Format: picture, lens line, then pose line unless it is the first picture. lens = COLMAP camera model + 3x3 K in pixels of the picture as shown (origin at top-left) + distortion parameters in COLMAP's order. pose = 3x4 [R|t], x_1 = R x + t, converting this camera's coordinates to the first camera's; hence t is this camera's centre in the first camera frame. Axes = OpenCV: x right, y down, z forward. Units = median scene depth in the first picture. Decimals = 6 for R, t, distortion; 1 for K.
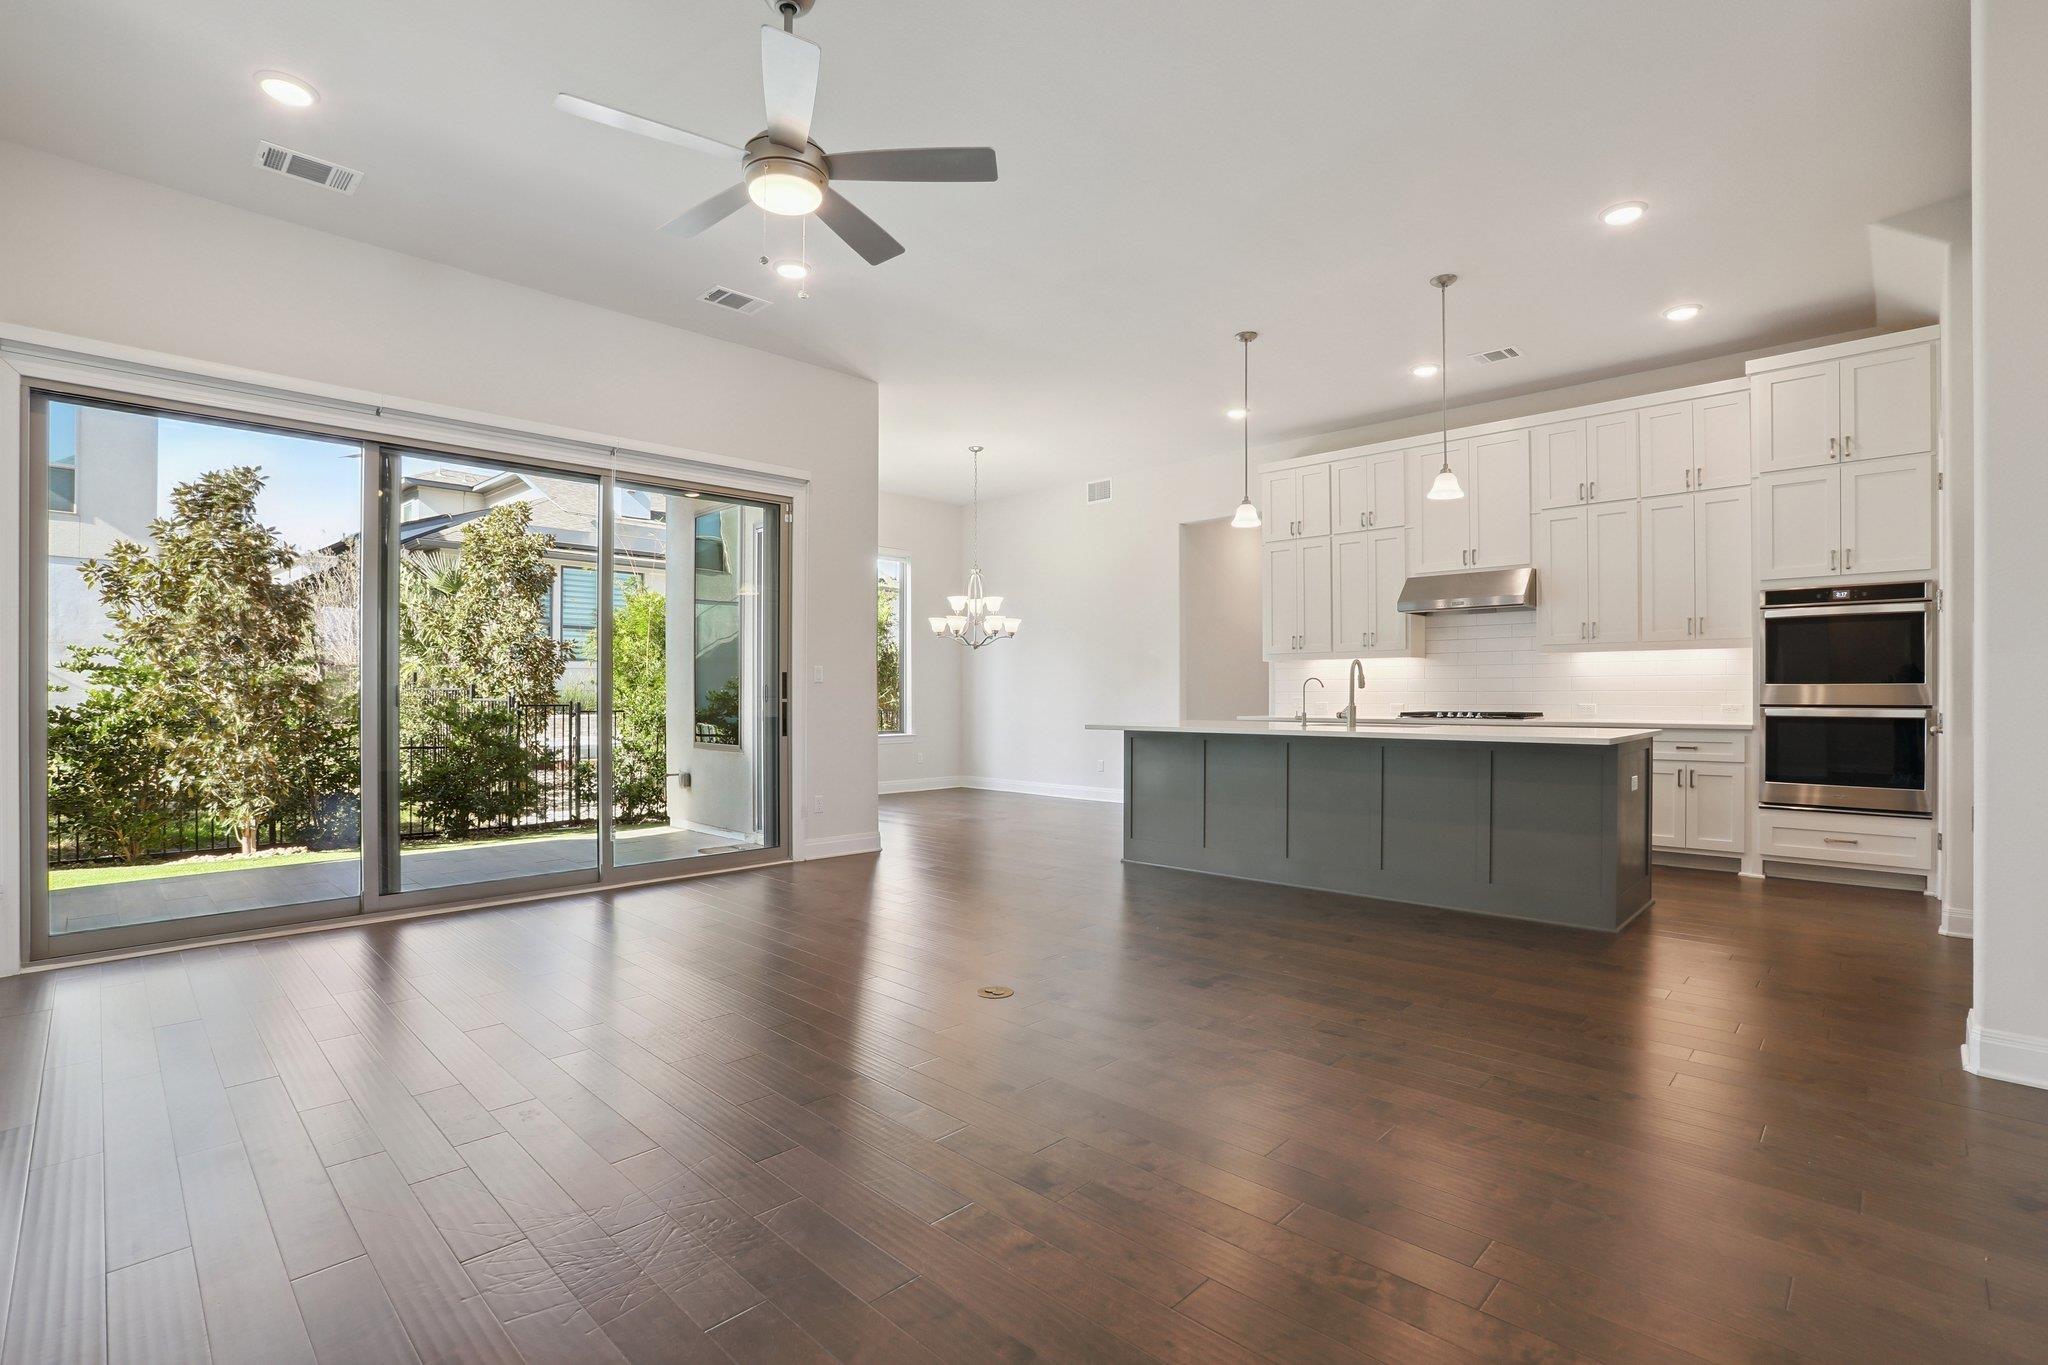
lens RADIAL K [[958.1, 0, 995.5], [0, 958.1, 711.7], [0, 0, 1]] dist [-0.098312, 0.048203]
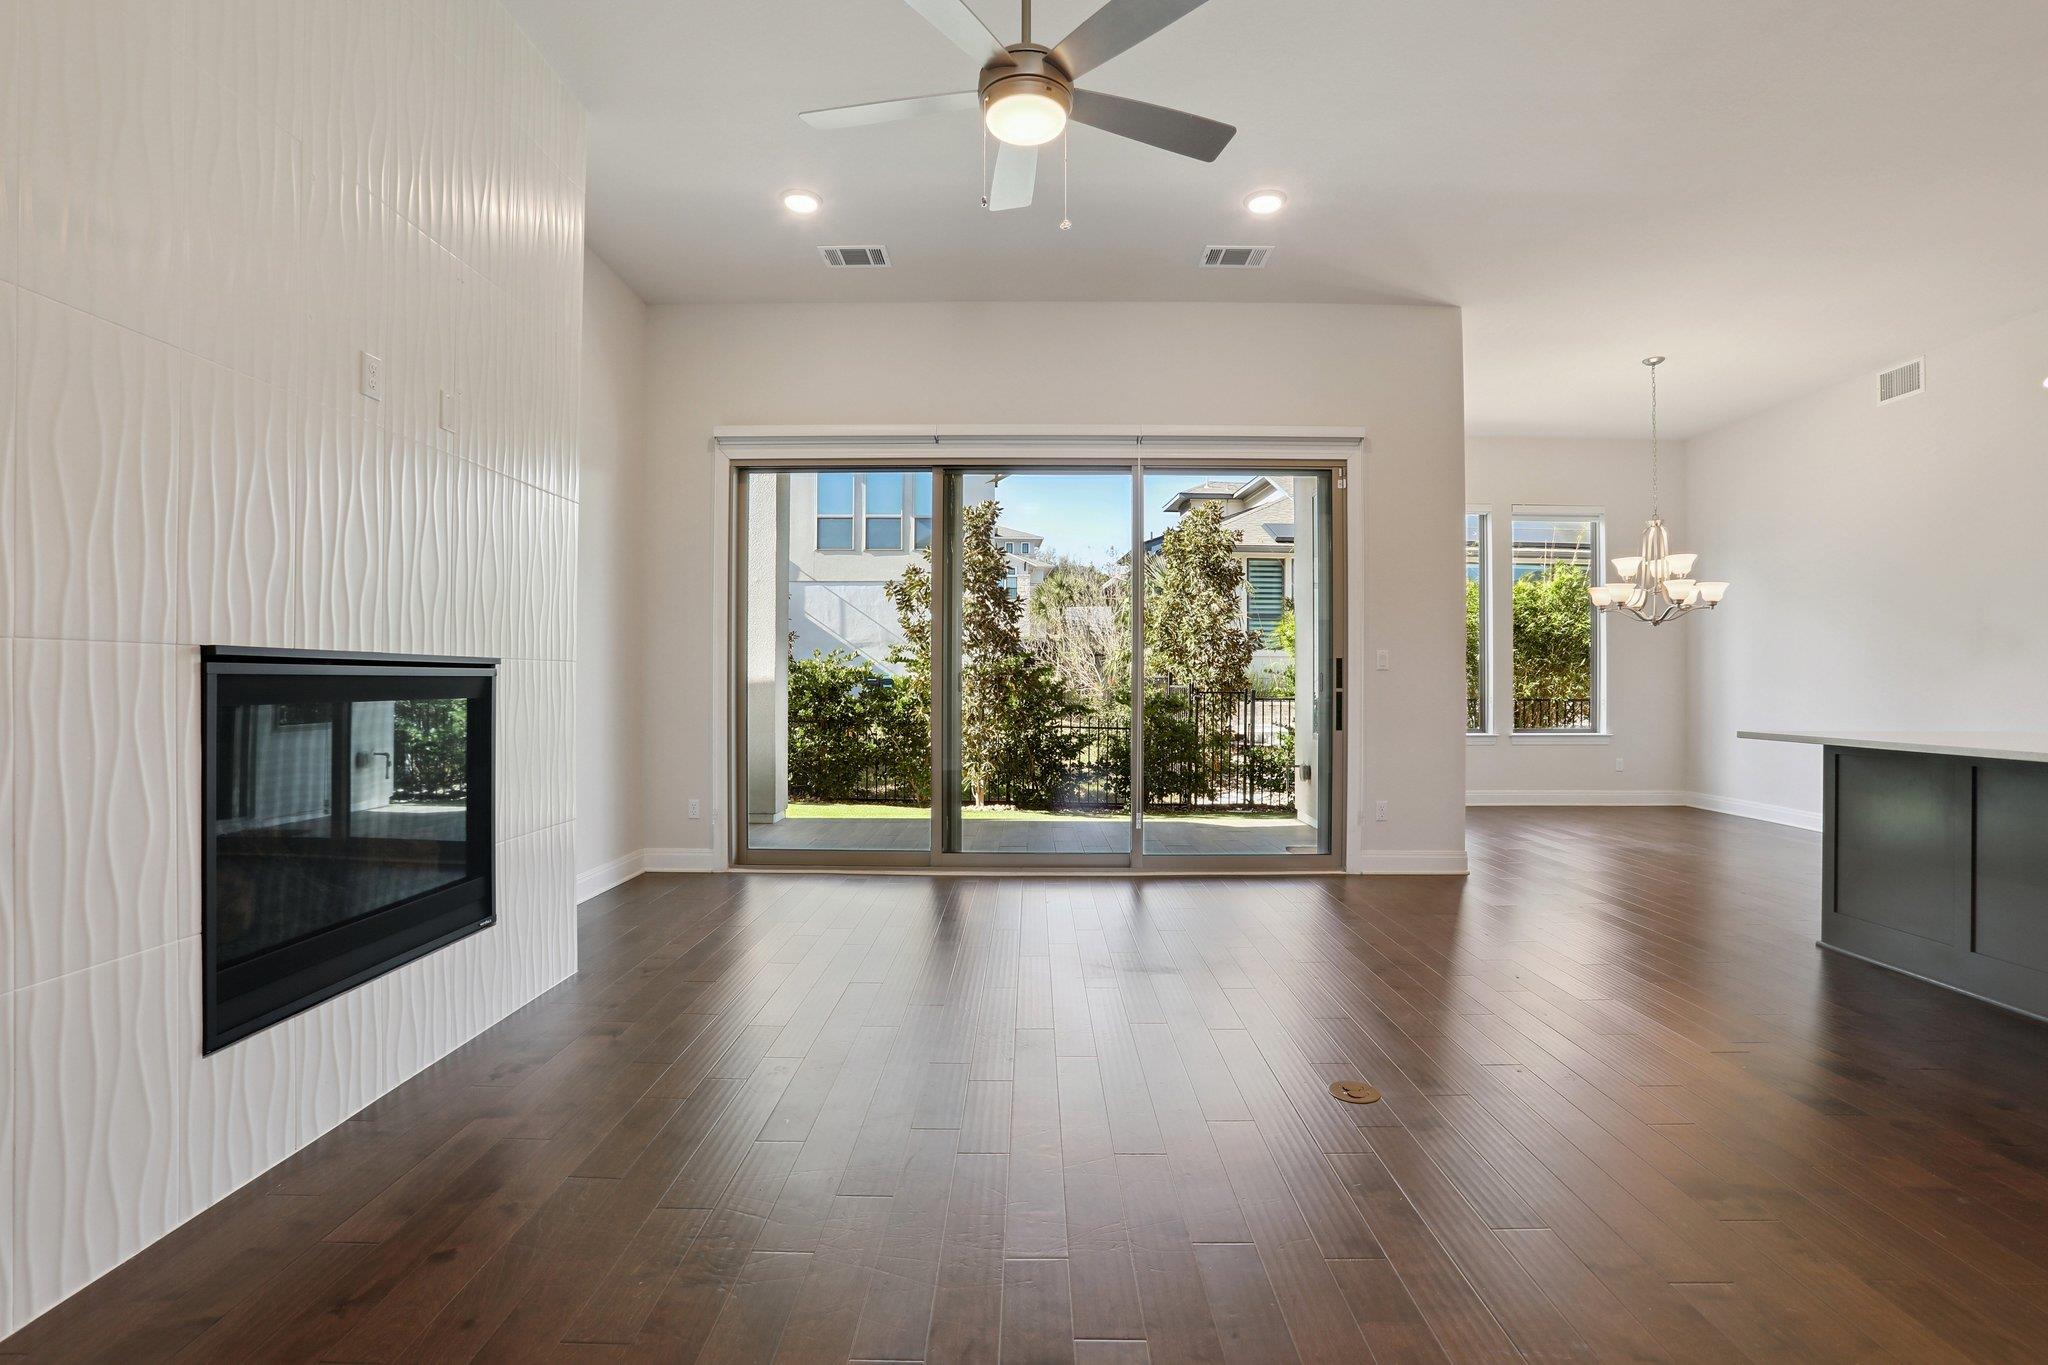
lens RADIAL K [[936.5, 0, 1011.8], [0, 936.5, 679.1], [0, 0, 1]] dist [-0.077008, 0.031844]
pose [[0.696922, 0.003414, -0.717139, 0.141029], [-0.019705, 0.999702, -0.014389, -0.002674], [0.716876, 0.024159, 0.696782, 0.140259]]
